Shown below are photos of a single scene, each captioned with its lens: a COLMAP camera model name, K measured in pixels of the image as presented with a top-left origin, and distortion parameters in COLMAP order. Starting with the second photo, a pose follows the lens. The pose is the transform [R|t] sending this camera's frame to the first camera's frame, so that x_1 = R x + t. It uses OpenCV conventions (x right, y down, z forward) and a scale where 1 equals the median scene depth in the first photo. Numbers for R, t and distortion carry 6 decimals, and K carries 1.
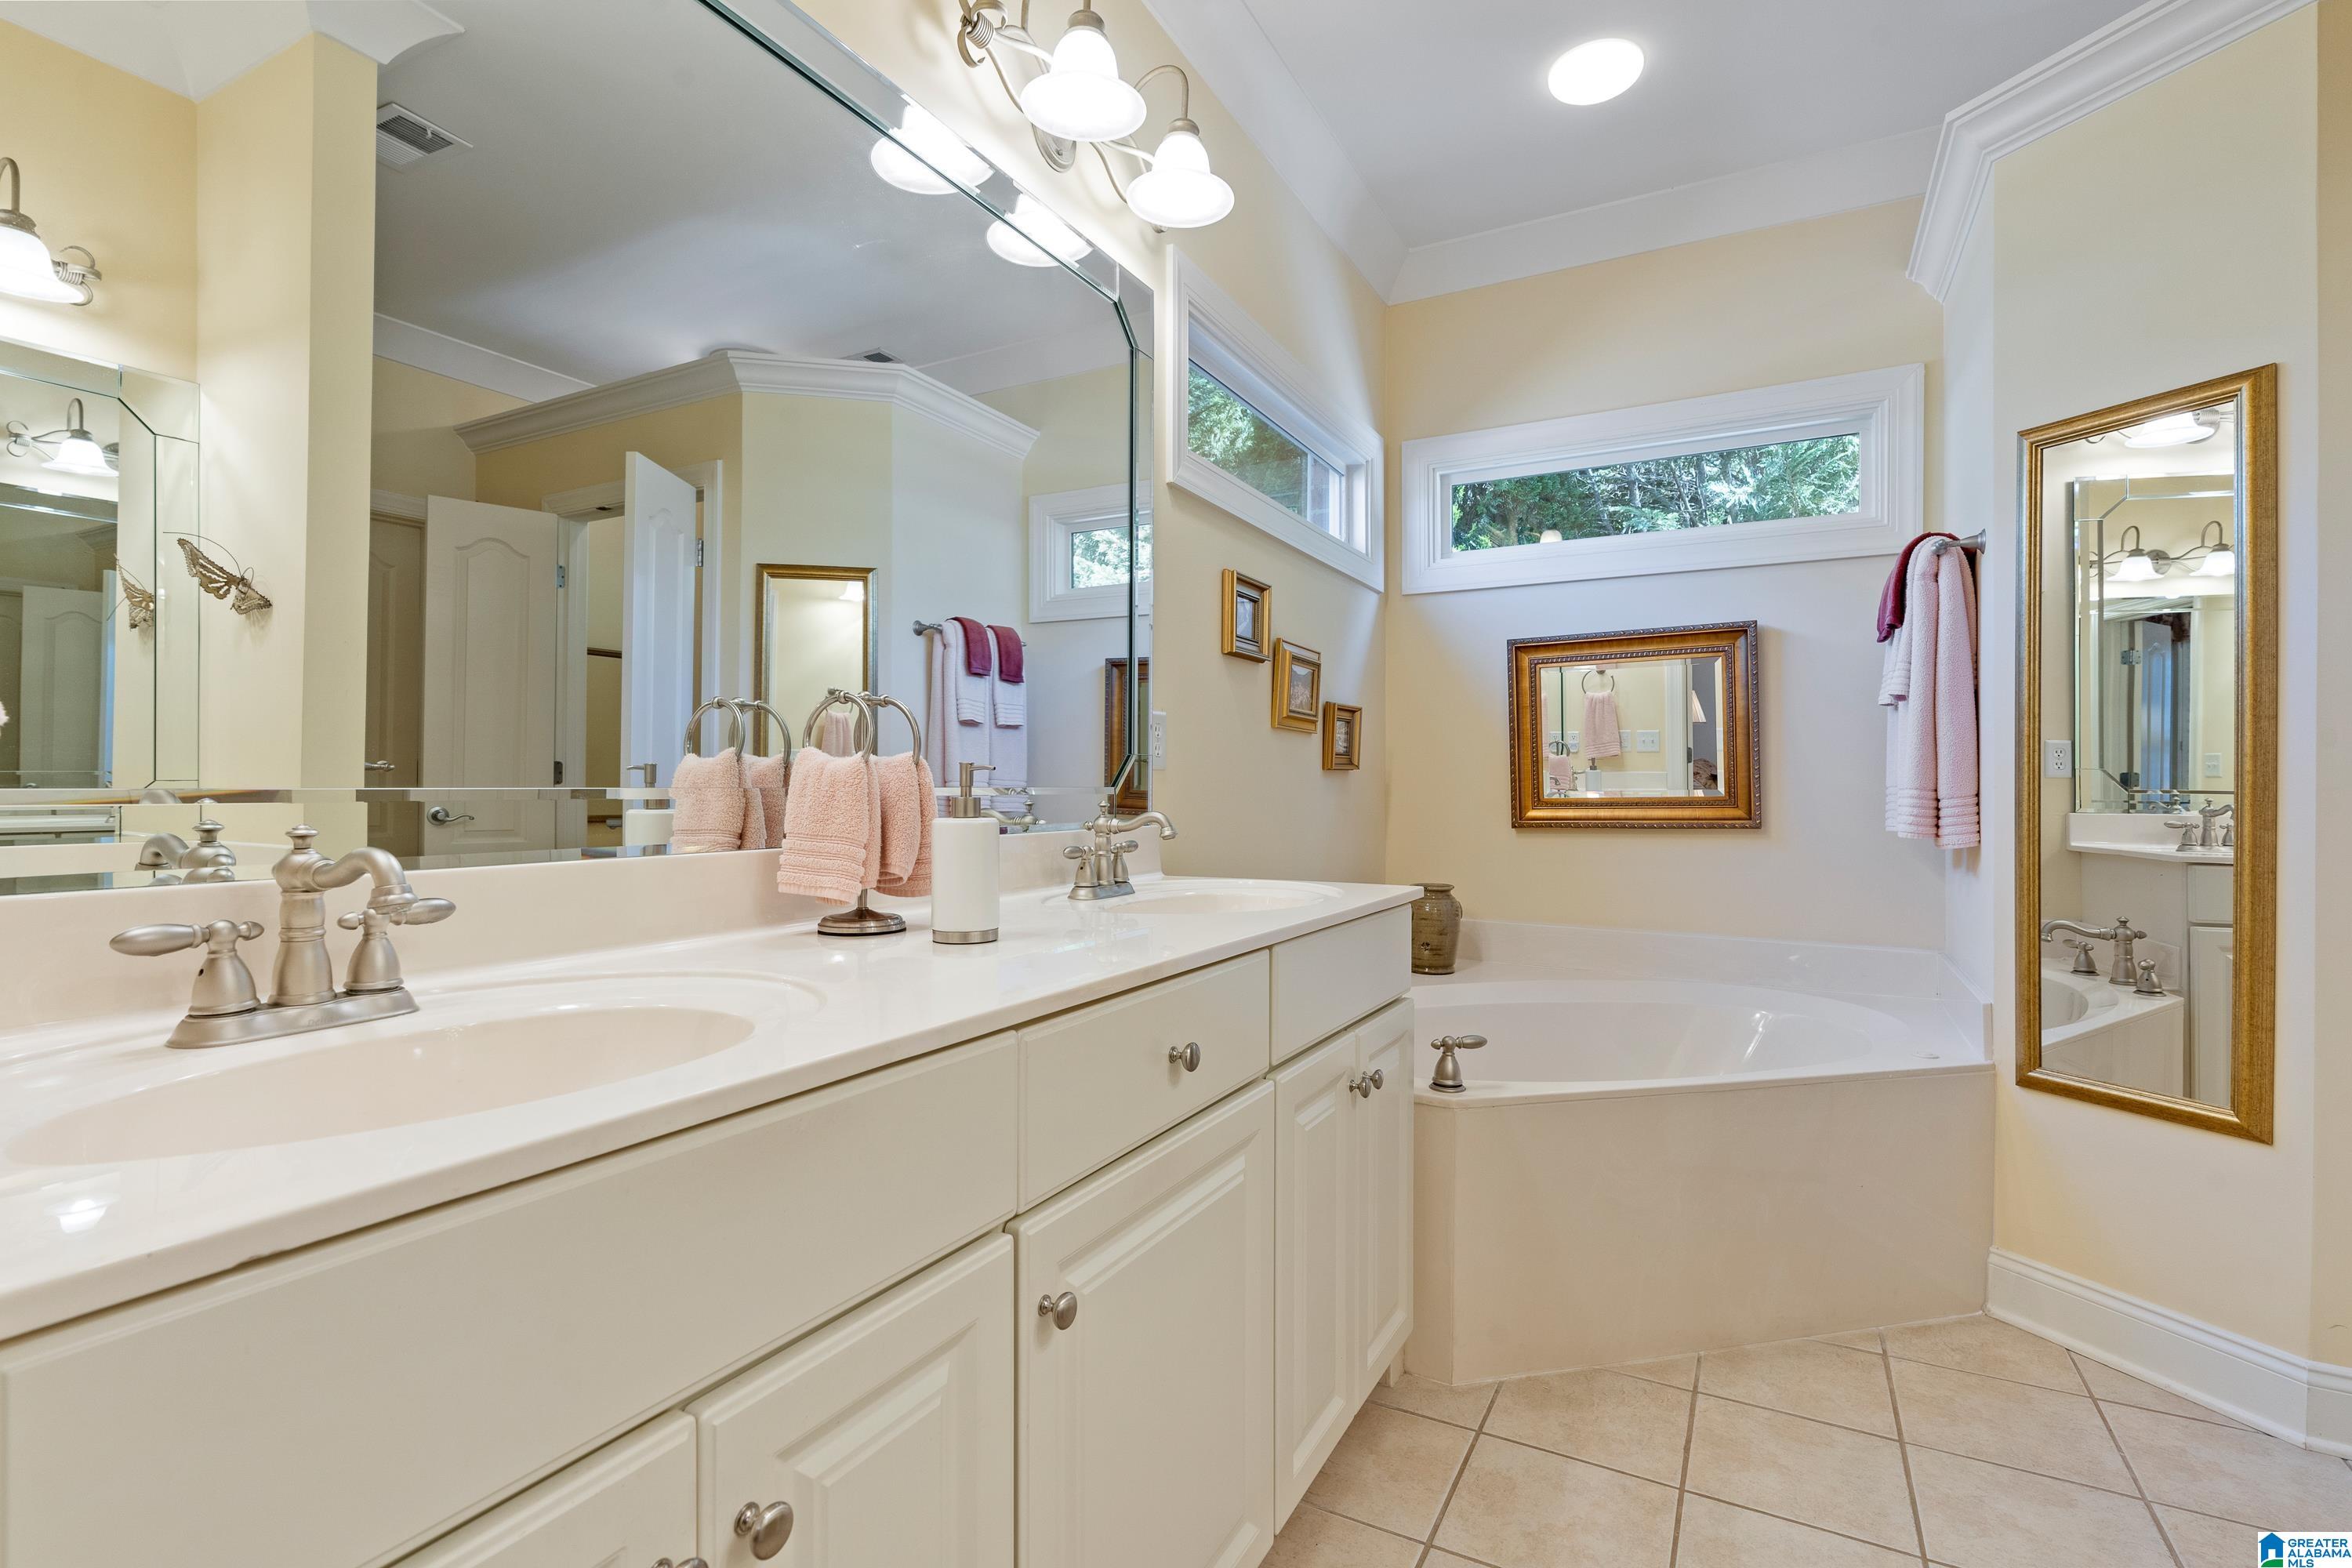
lens RADIAL K [[1126.3, 0, 1168.5], [0, 1126.3, 788.8], [0, 0, 1]] dist [-0.004383, 0.000508]
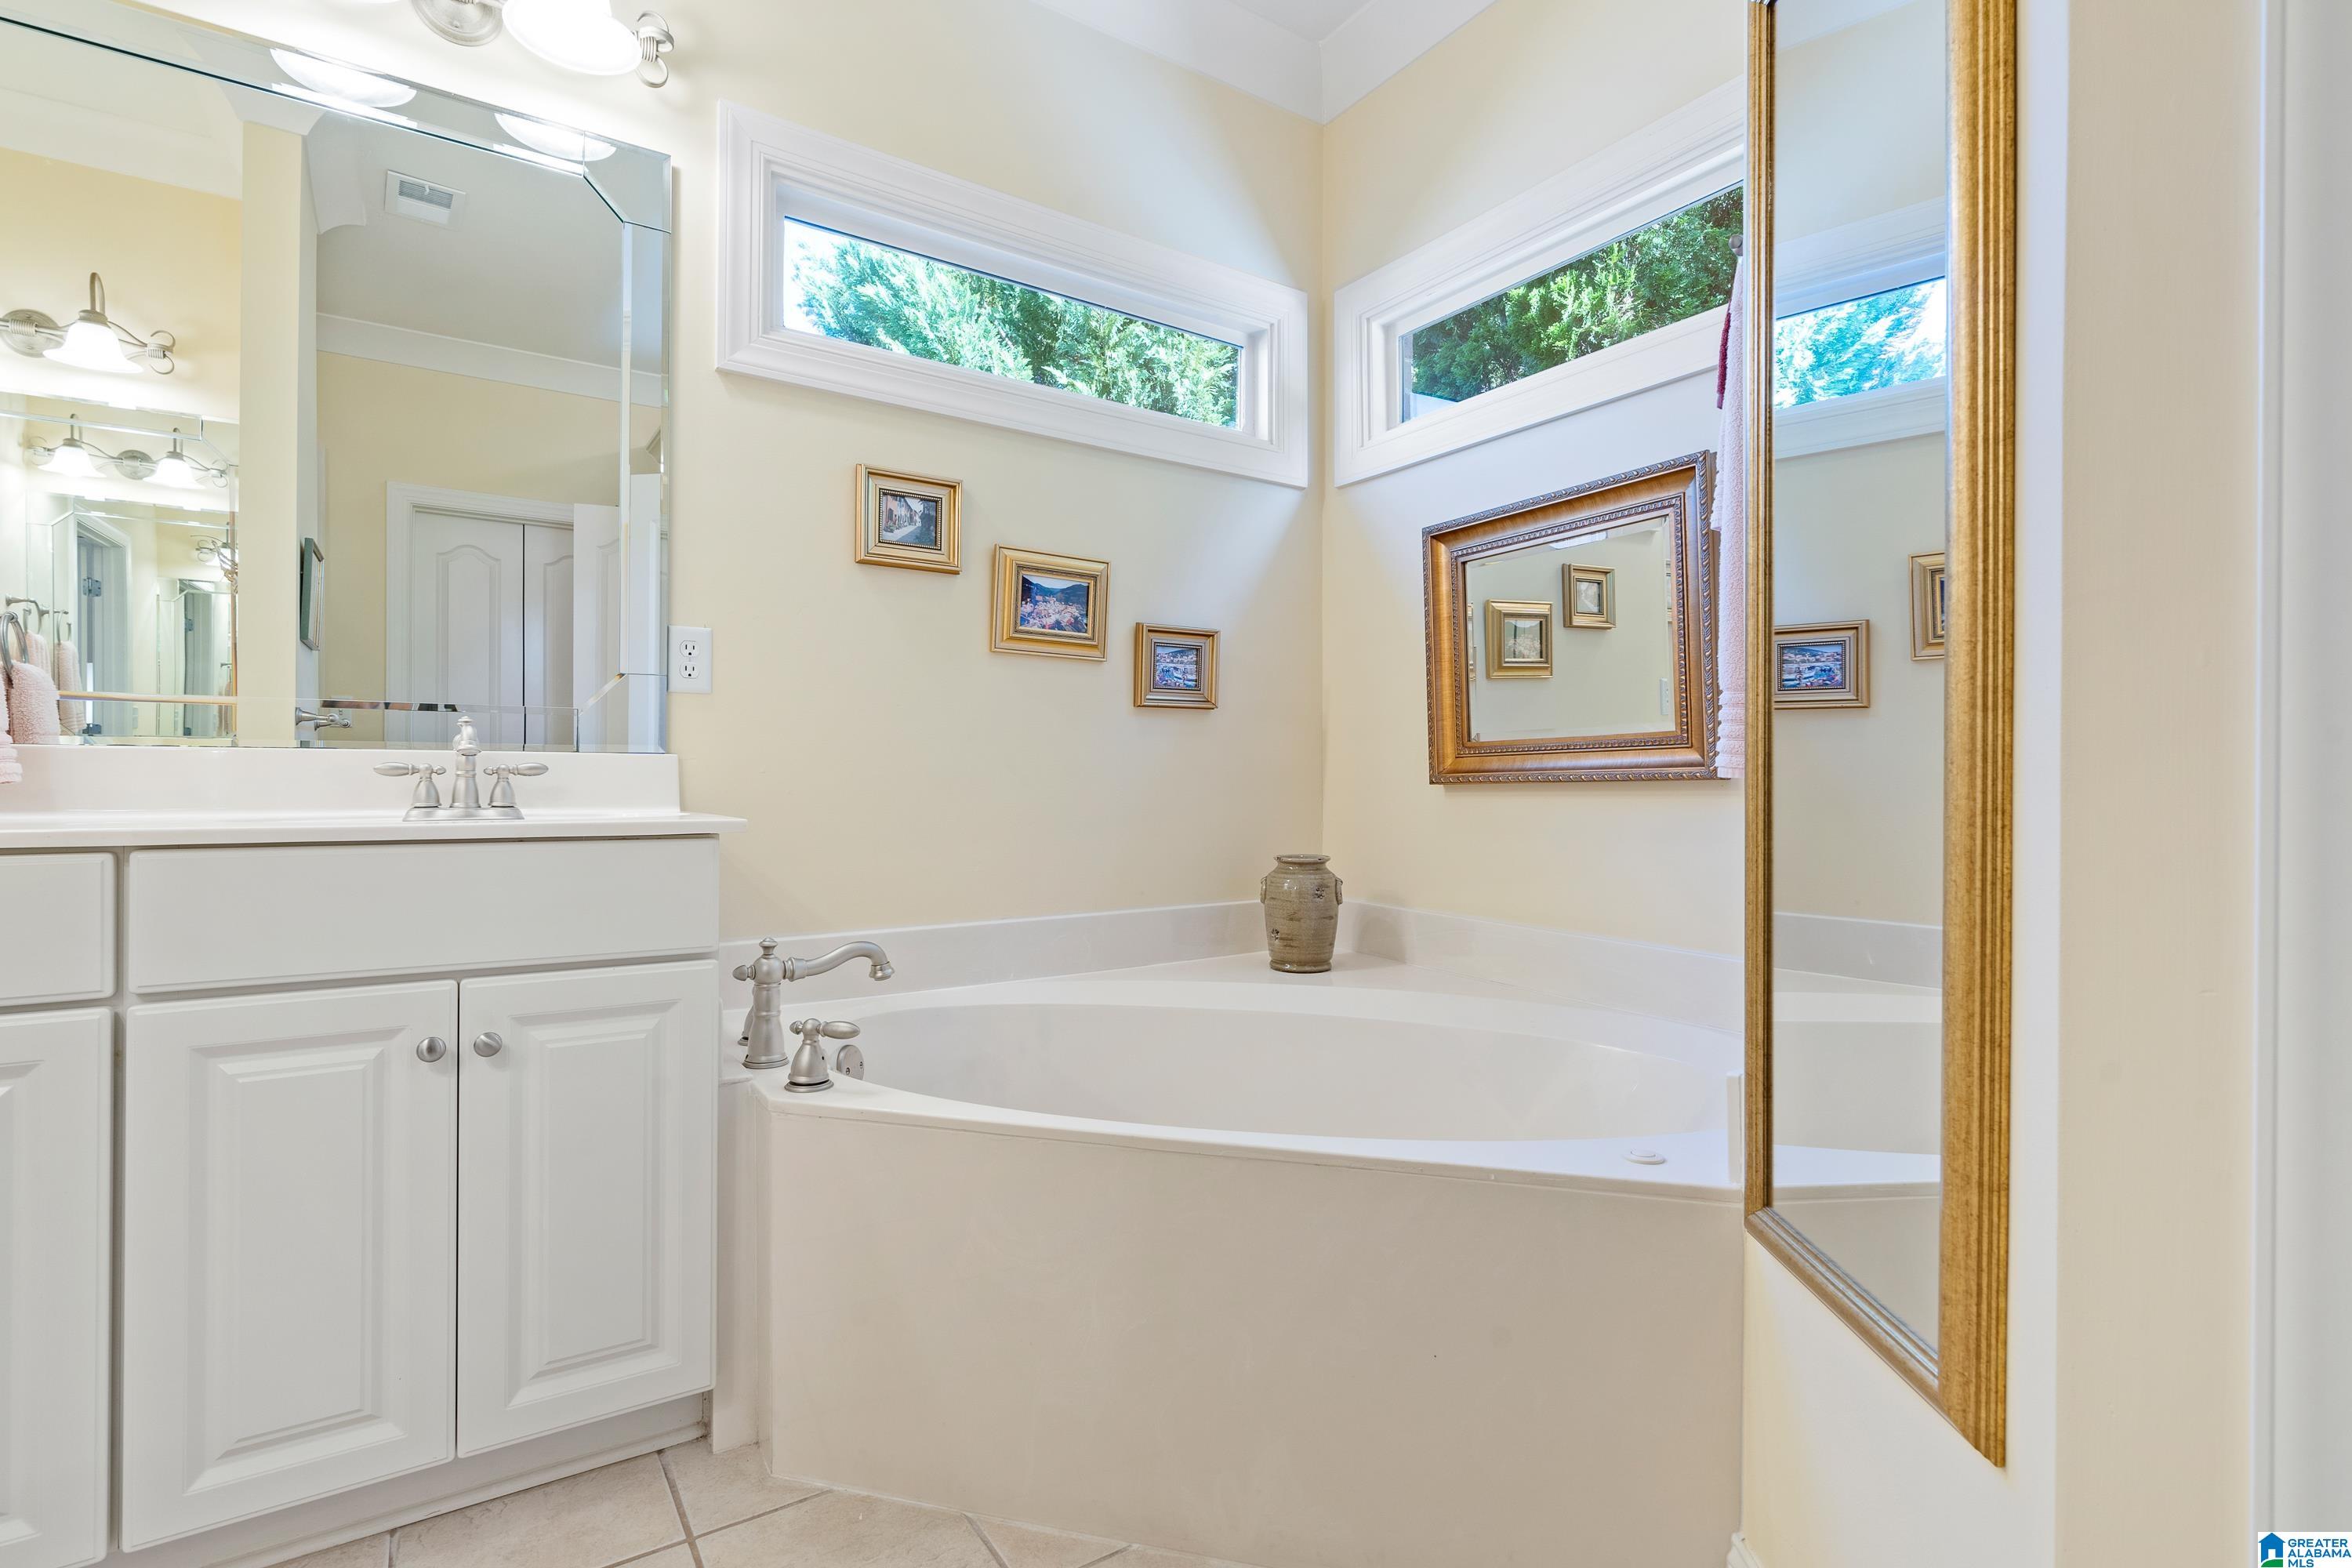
lens RADIAL K [[1126.3, 0, 1174.4], [0, 1126.3, 779.1], [0, 0, 1]] dist [-0.004383, 0.000508]
pose [[0.879162, 0.004474, -0.476502, 0.528308], [-0.006802, 0.999972, -0.003162, 0.036741], [0.476475, 0.006022, 0.879167, 0.282913]]
